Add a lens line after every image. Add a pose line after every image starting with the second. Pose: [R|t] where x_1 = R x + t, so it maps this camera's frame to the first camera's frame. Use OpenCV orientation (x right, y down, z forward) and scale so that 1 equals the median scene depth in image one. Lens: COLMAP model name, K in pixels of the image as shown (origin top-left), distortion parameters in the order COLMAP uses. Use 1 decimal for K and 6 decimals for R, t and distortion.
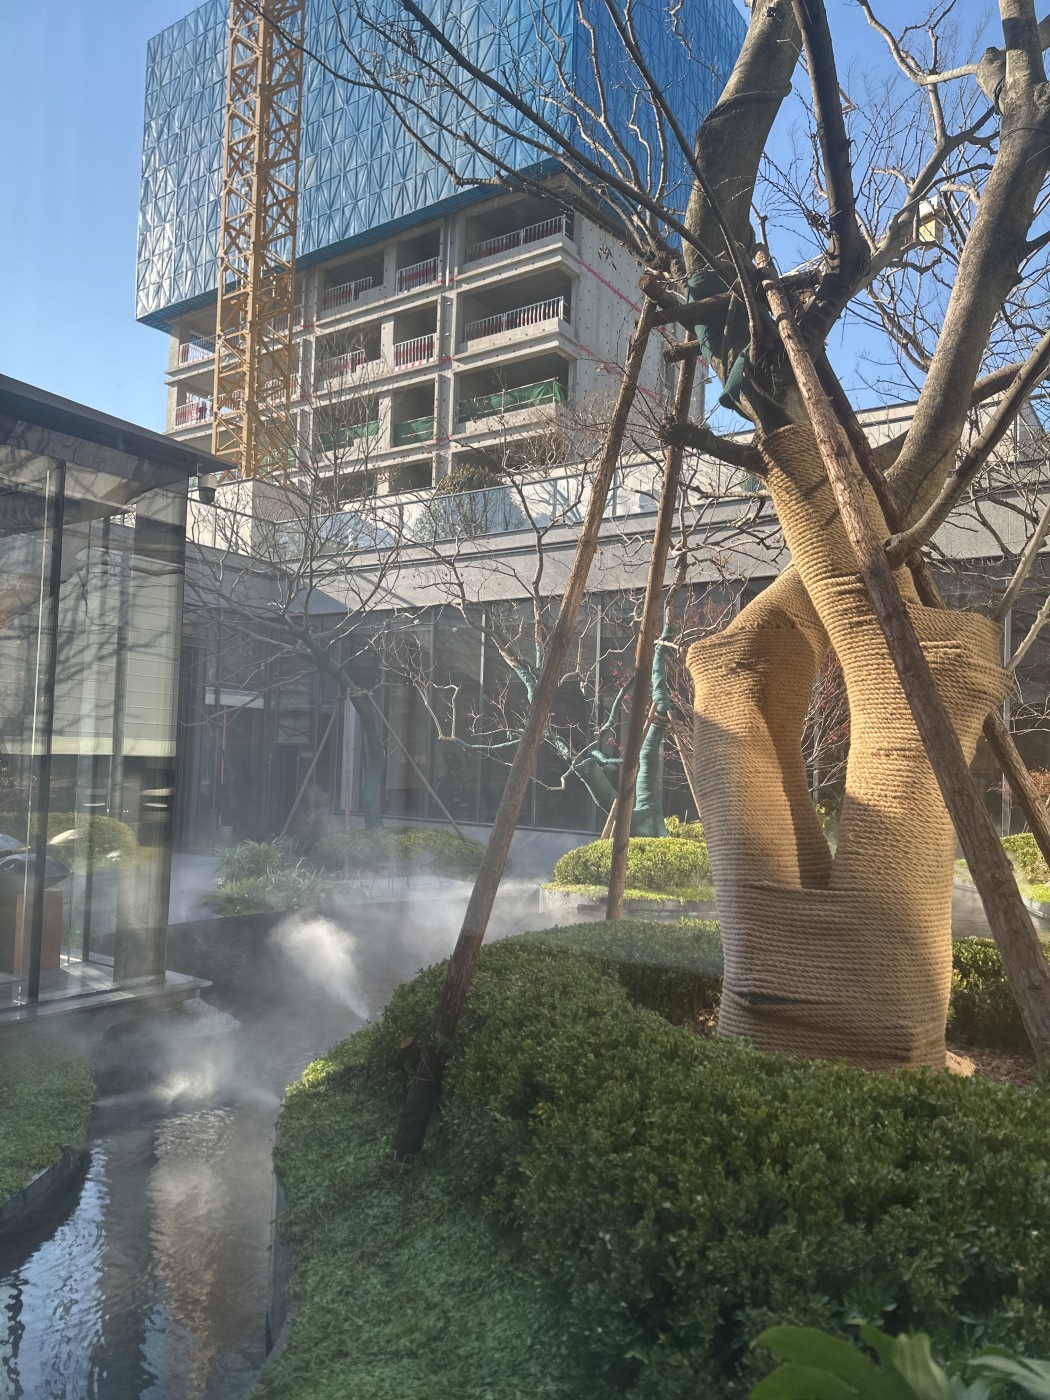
lens RADIAL K [[990.1, 0, 525.0], [0, 990.1, 700.0], [0, 0, 1]] dist [-0.000087, -0.004102]
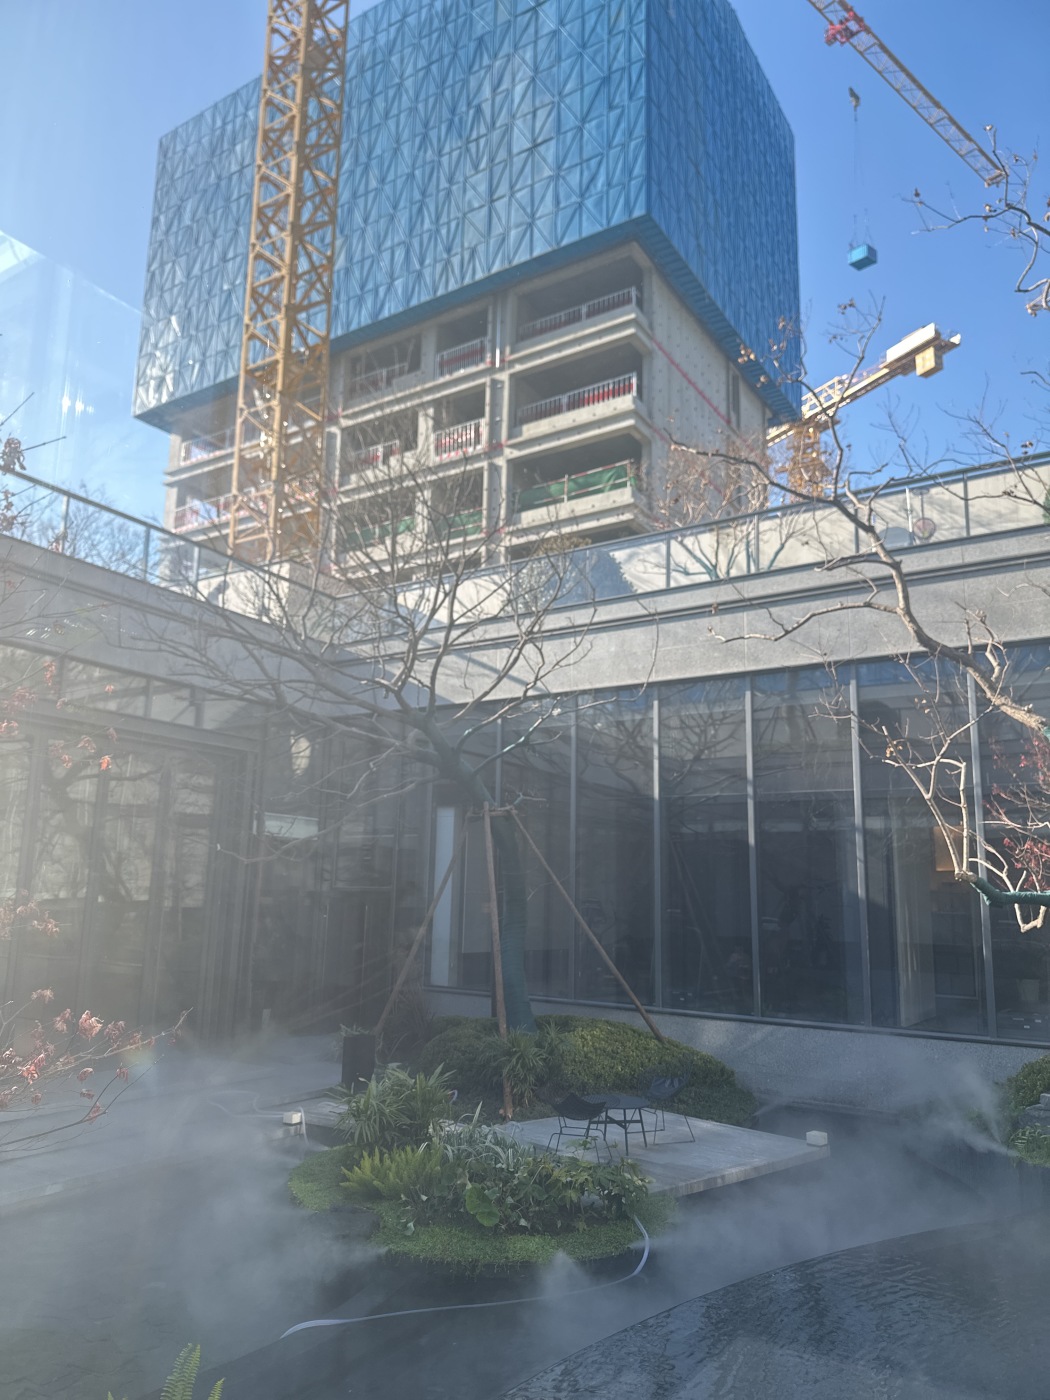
lens RADIAL K [[990.1, 0, 525.0], [0, 990.1, 700.0], [0, 0, 1]] dist [-0.000087, -0.004102]
pose [[0.999264, -0.005767, 0.037934, -0.088074], [0.011437, 0.988468, -0.150999, 0.010097], [-0.036626, 0.151322, 0.987806, 0.167341]]
